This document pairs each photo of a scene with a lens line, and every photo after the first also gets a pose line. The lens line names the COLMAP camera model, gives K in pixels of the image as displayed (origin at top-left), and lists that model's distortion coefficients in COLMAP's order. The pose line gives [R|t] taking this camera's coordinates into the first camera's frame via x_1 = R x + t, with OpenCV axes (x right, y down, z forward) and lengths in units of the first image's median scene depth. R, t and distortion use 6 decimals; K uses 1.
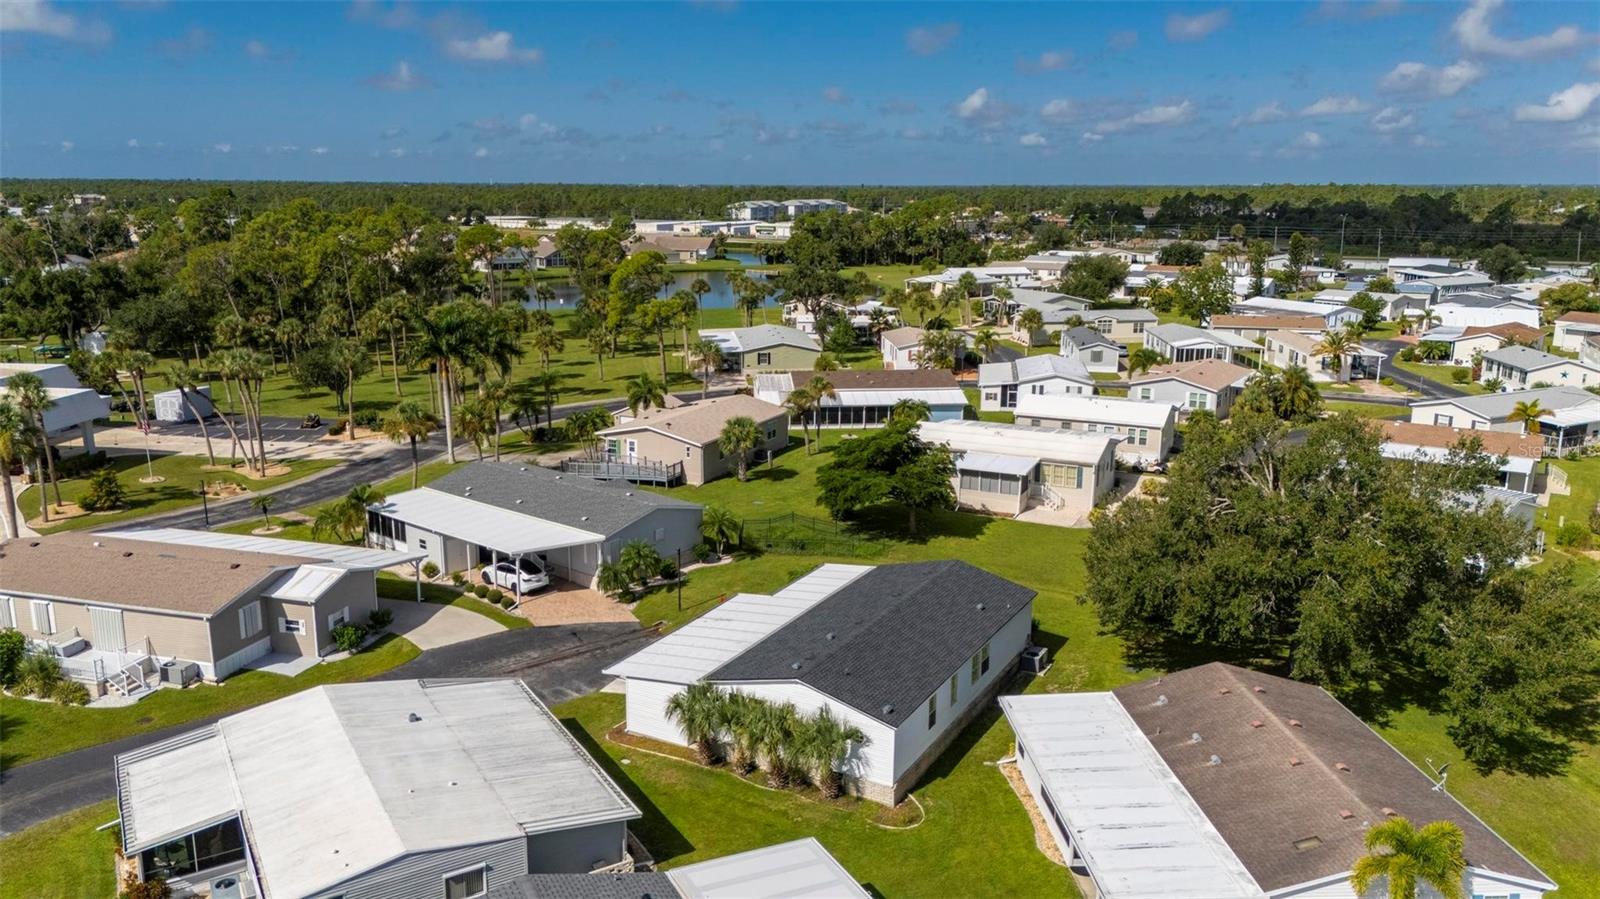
lens RADIAL K [[1173.5, 0, 796.5], [0, 1173.5, 455.4], [0, 0, 1]] dist [0.076956, -0.074637]
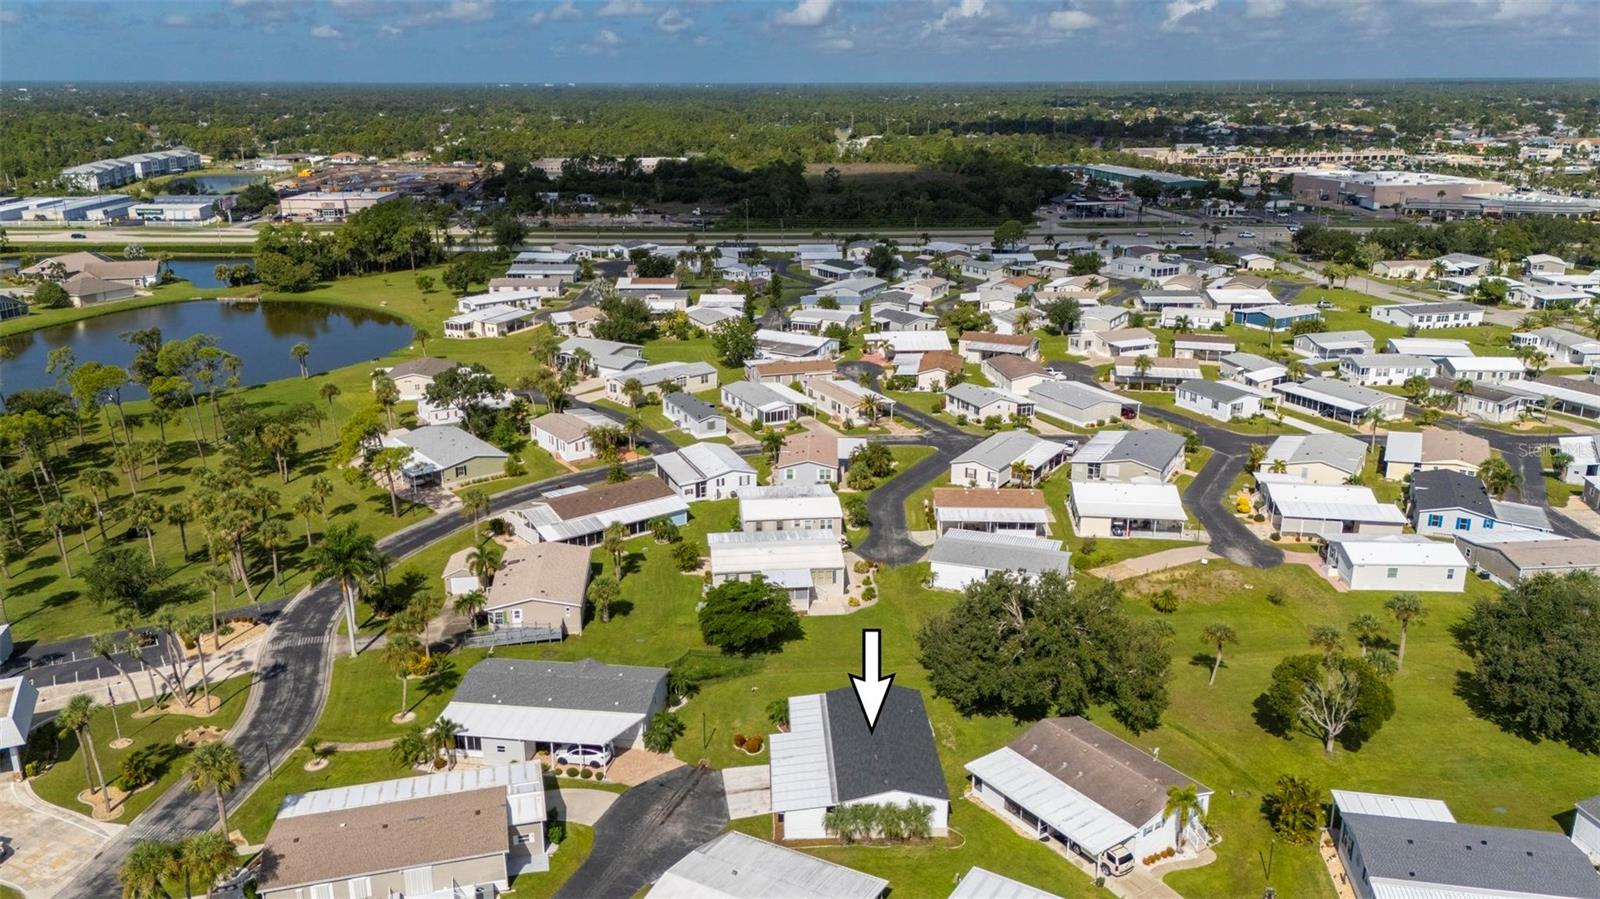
lens RADIAL K [[1157.8, 0, 800.0], [0, 1157.8, 449.5], [0, 0, 1]] dist [0.081317, -0.083883]
pose [[0.860916, -0.161130, 0.482556, -0.658313], [0.129210, 0.986669, 0.098938, -0.391072], [-0.492065, -0.022827, 0.870259, -0.409331]]
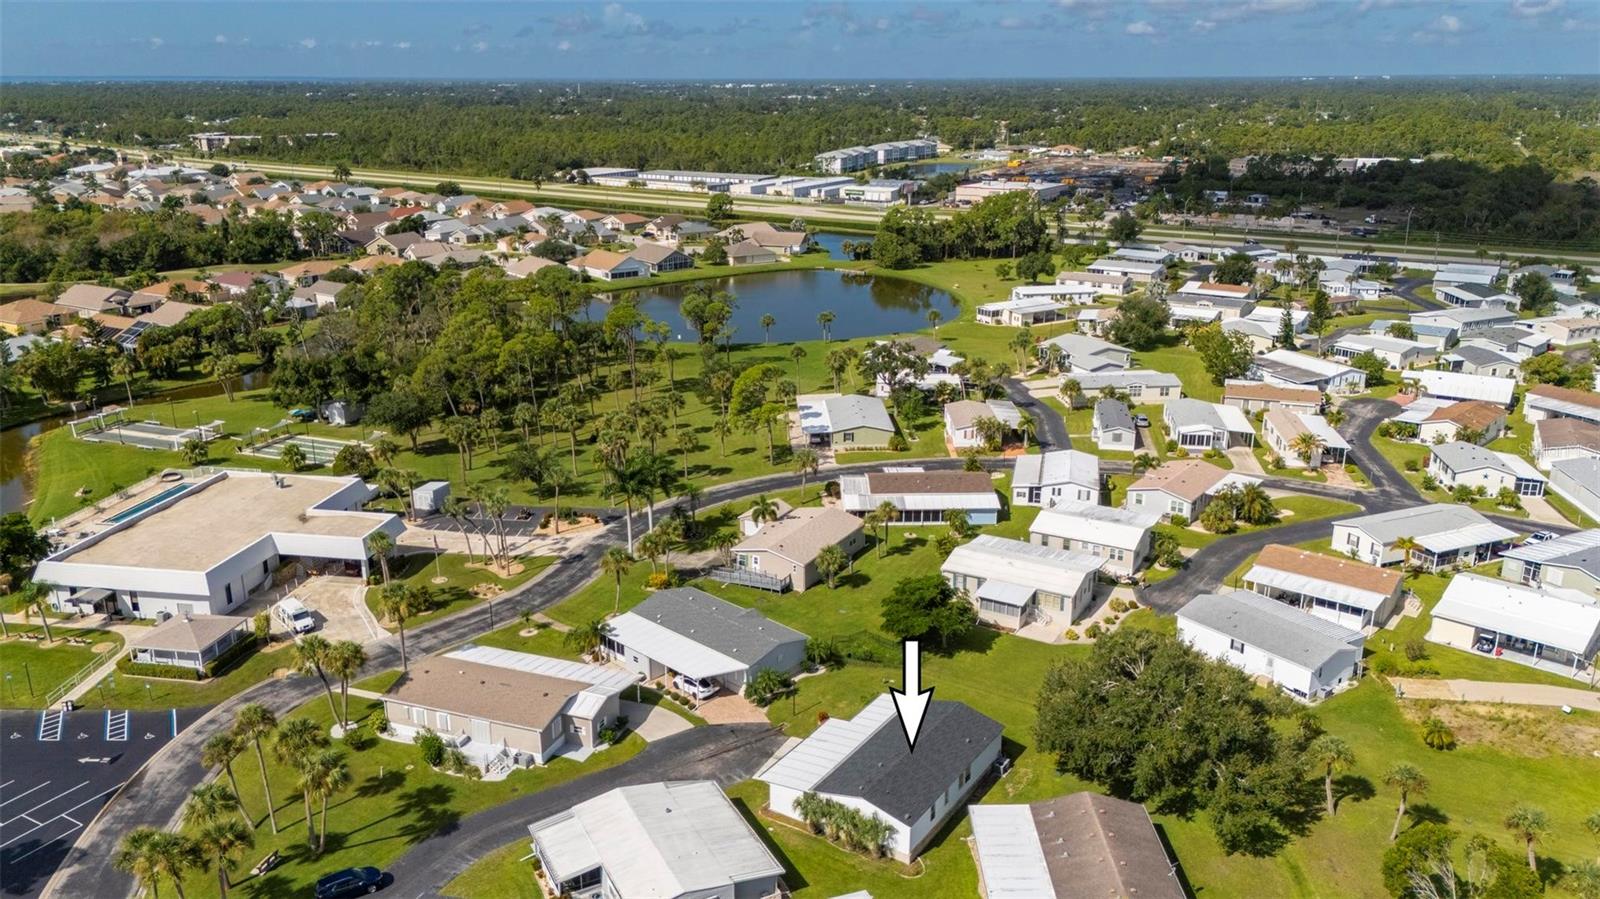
lens RADIAL K [[1173.5, 0, 796.5], [0, 1173.5, 455.4], [0, 0, 1]] dist [0.076956, -0.074637]
pose [[0.997228, 0.015234, -0.072826, 0.018099], [-0.010210, 0.997574, 0.068865, -0.333669], [0.073699, -0.067930, 0.994964, -0.599708]]
